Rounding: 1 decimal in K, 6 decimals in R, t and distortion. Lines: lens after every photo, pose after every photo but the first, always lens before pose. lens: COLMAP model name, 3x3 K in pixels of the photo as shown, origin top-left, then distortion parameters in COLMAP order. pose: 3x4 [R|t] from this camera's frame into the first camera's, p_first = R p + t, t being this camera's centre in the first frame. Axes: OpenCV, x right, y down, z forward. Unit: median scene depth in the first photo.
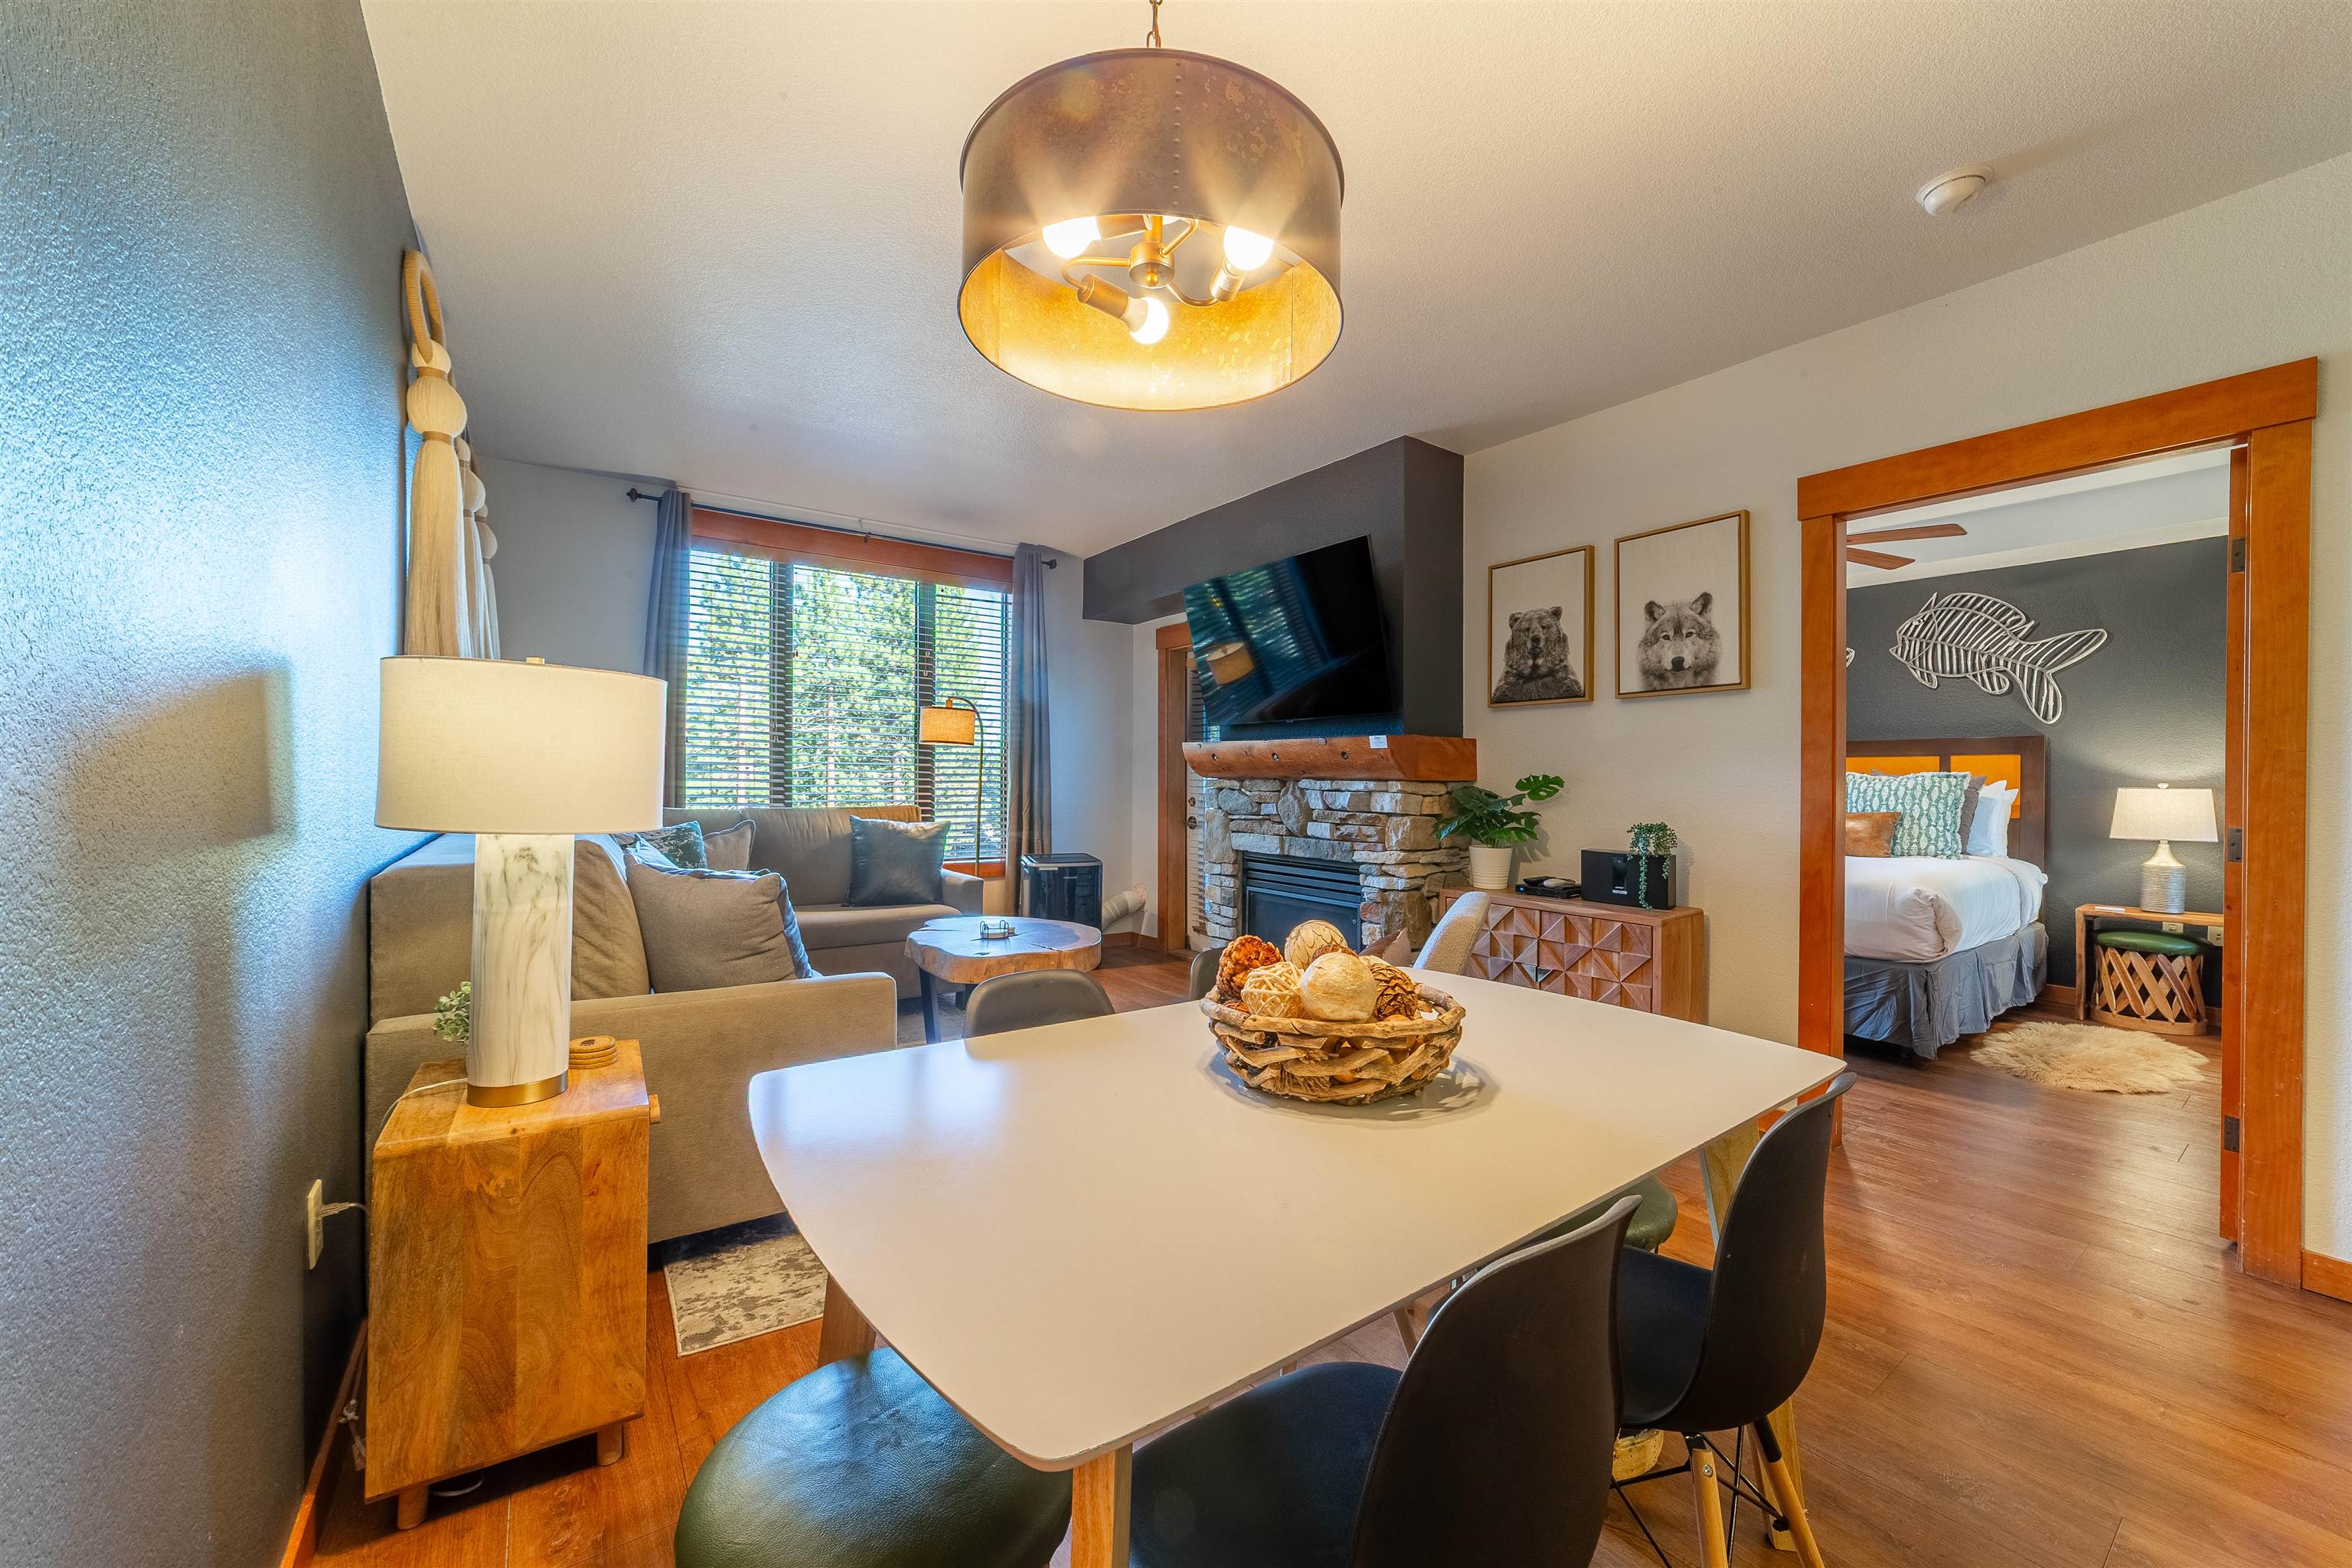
lens RADIAL K [[895.3, 0, 1174.5], [0, 895.3, 779.5], [0, 0, 1]] dist [-0.017123, 0.006178]
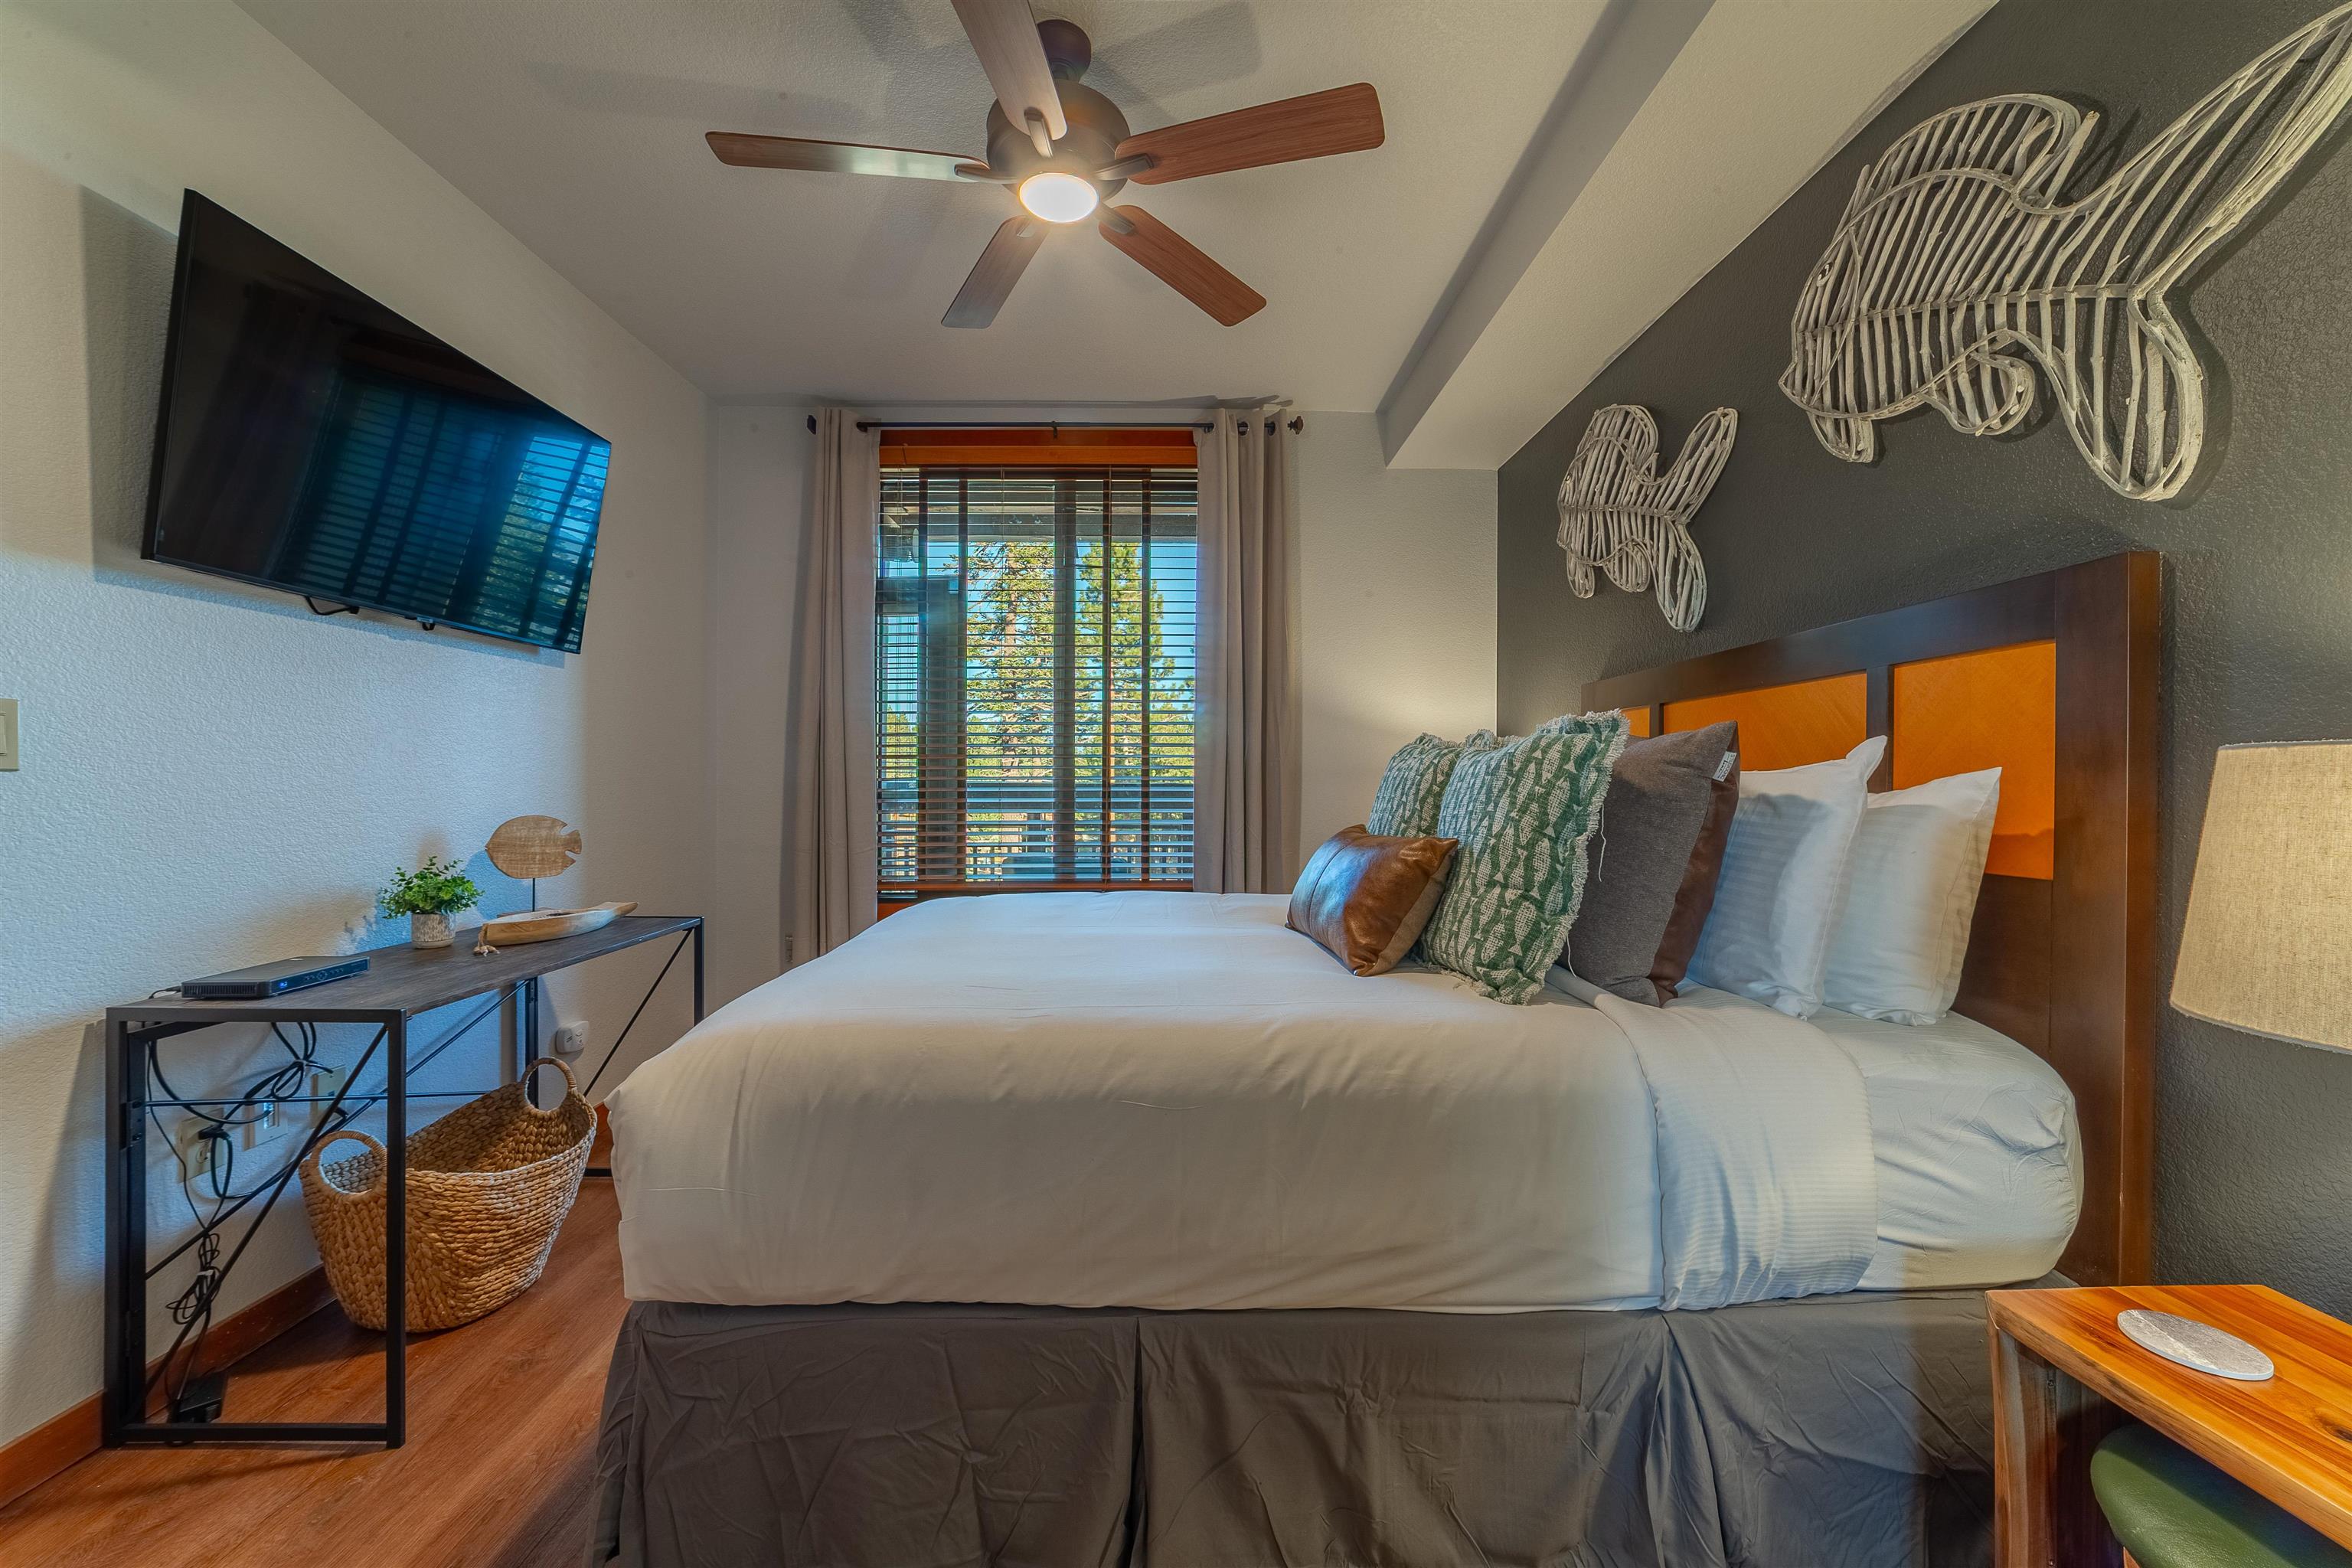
lens RADIAL K [[895.3, 0, 1190.5], [0, 895.3, 781.2], [0, 0, 1]] dist [-0.017123, 0.006178]
pose [[0.827944, -0.001140, -0.560810, 0.938306], [-0.004379, 0.999954, -0.008497, 0.018372], [0.560794, 0.009491, 0.827901, 0.672450]]
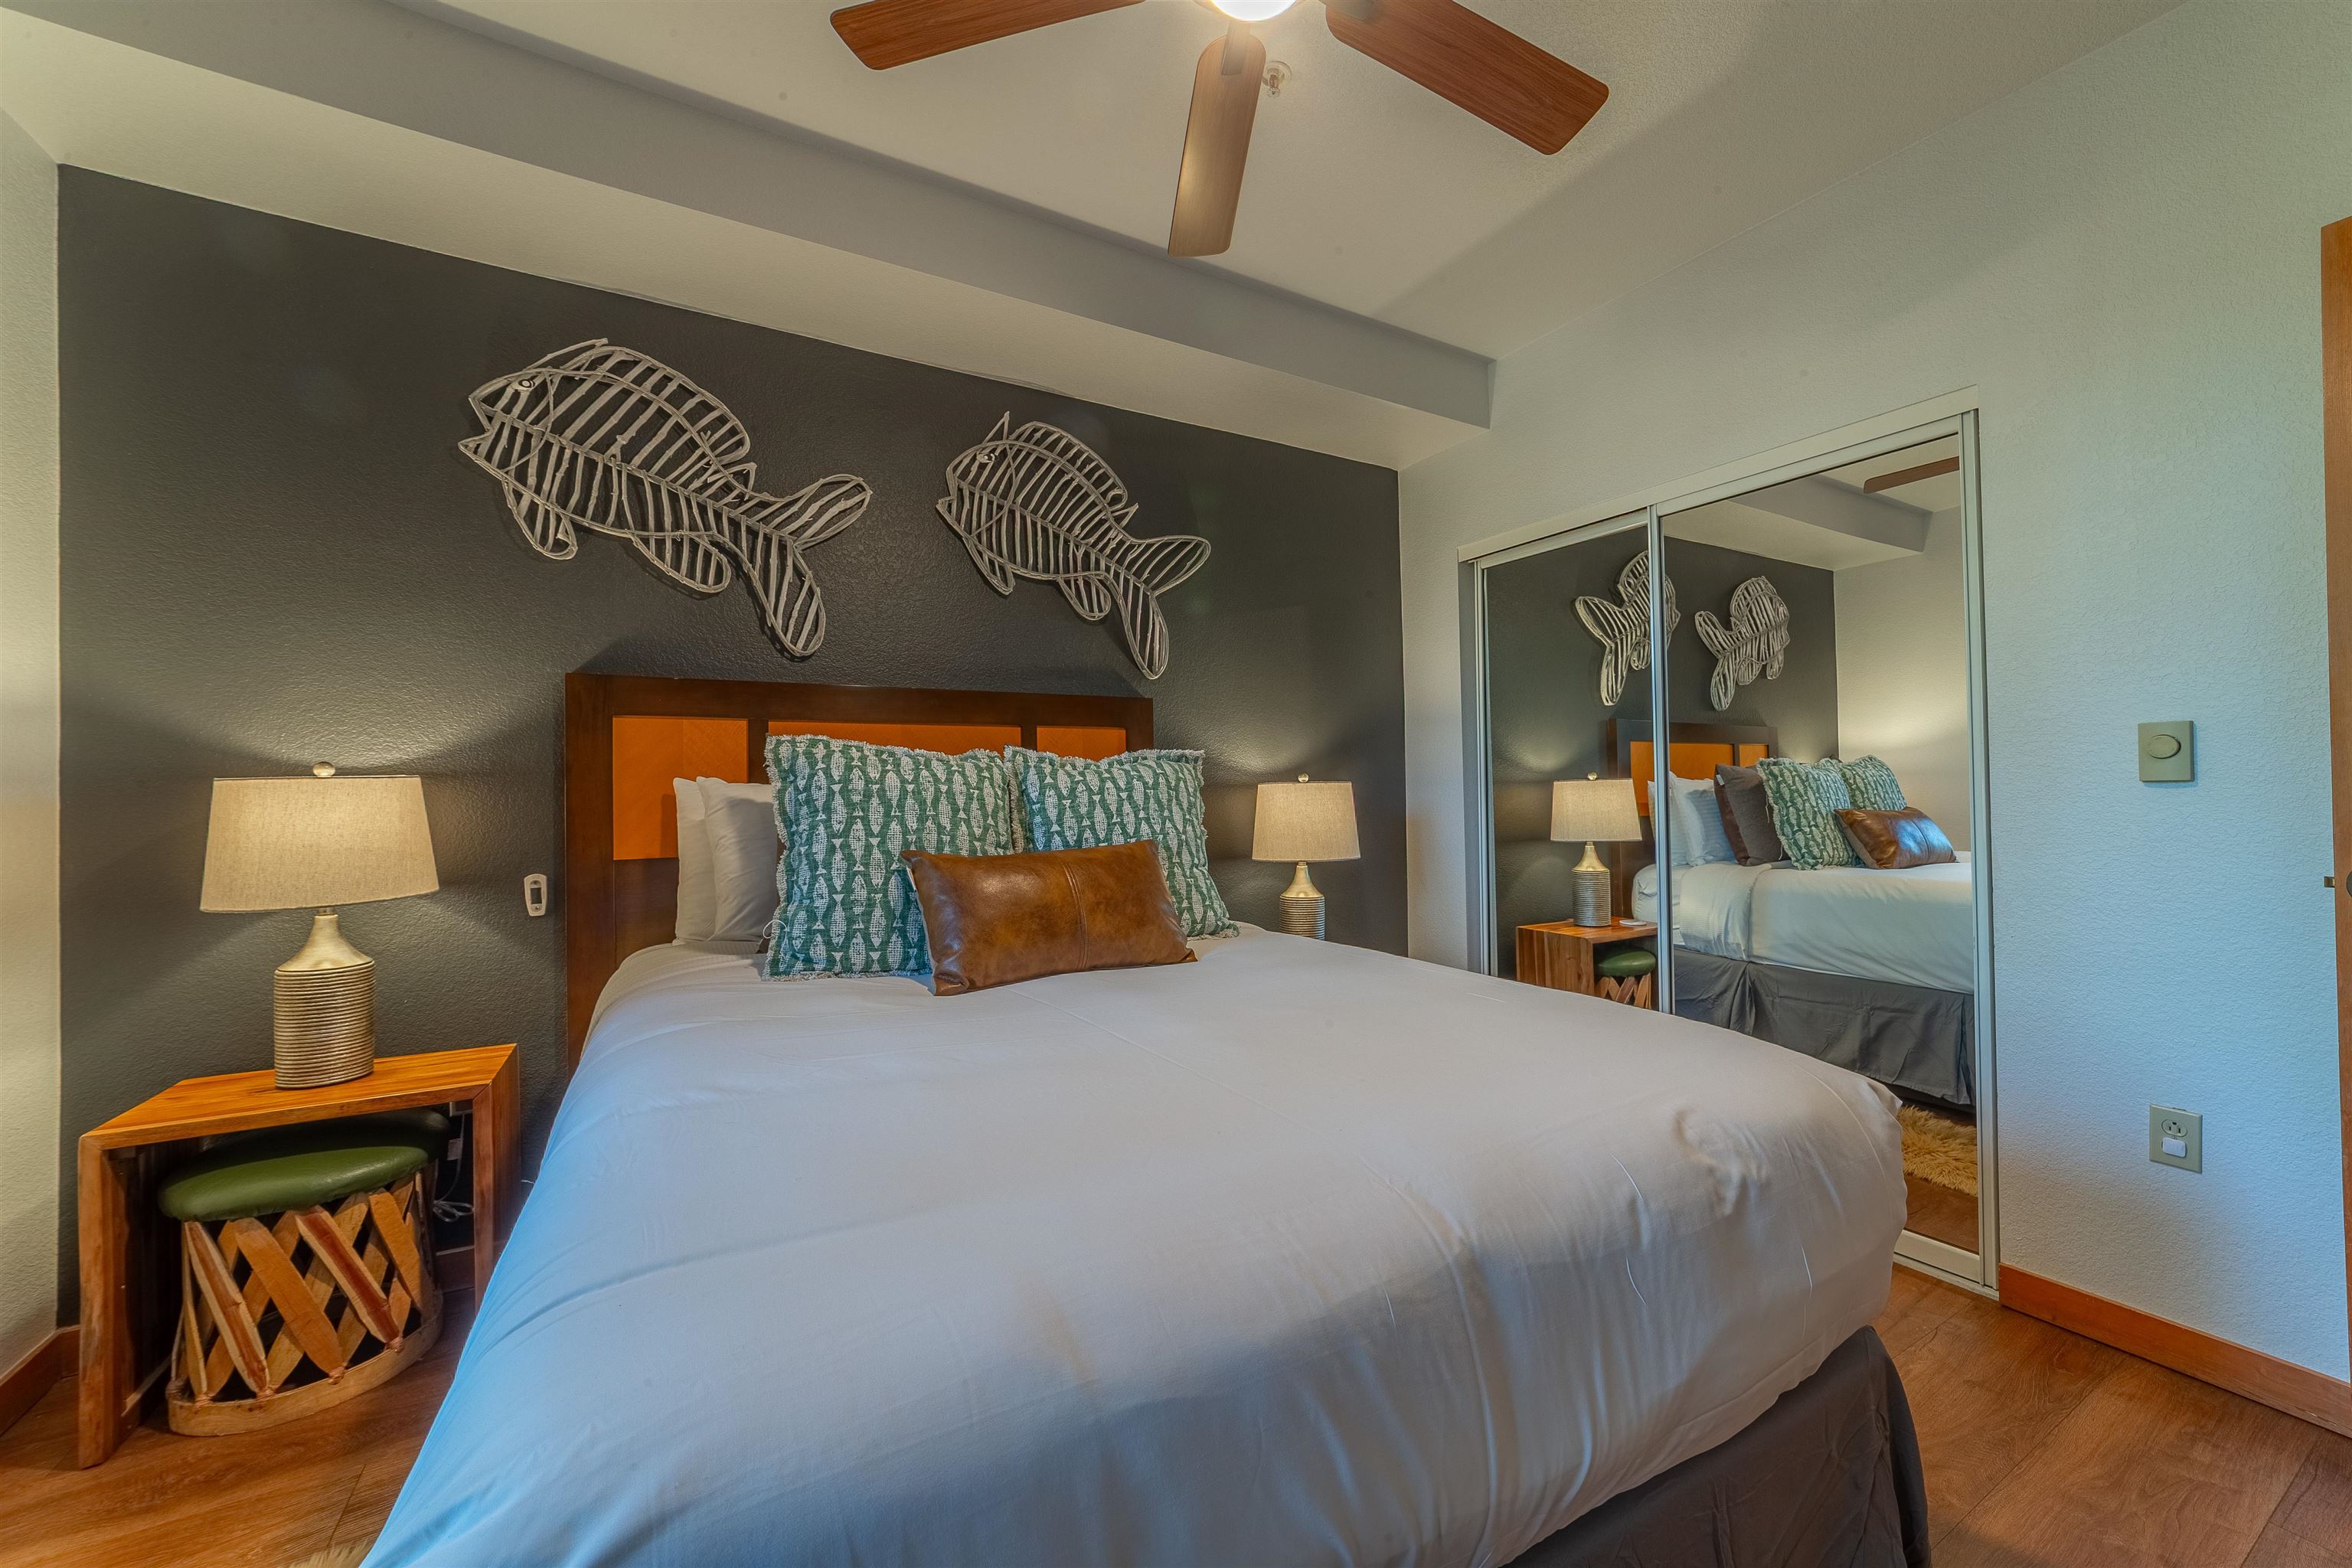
lens RADIAL K [[895.3, 0, 1186.3], [0, 895.3, 781.8], [0, 0, 1]] dist [-0.017123, 0.006178]
pose [[0.097904, 0.011549, 0.995129, 0.399895], [0.019848, 0.999711, -0.013555, 0.015402], [-0.994998, 0.021079, 0.097647, 0.955374]]
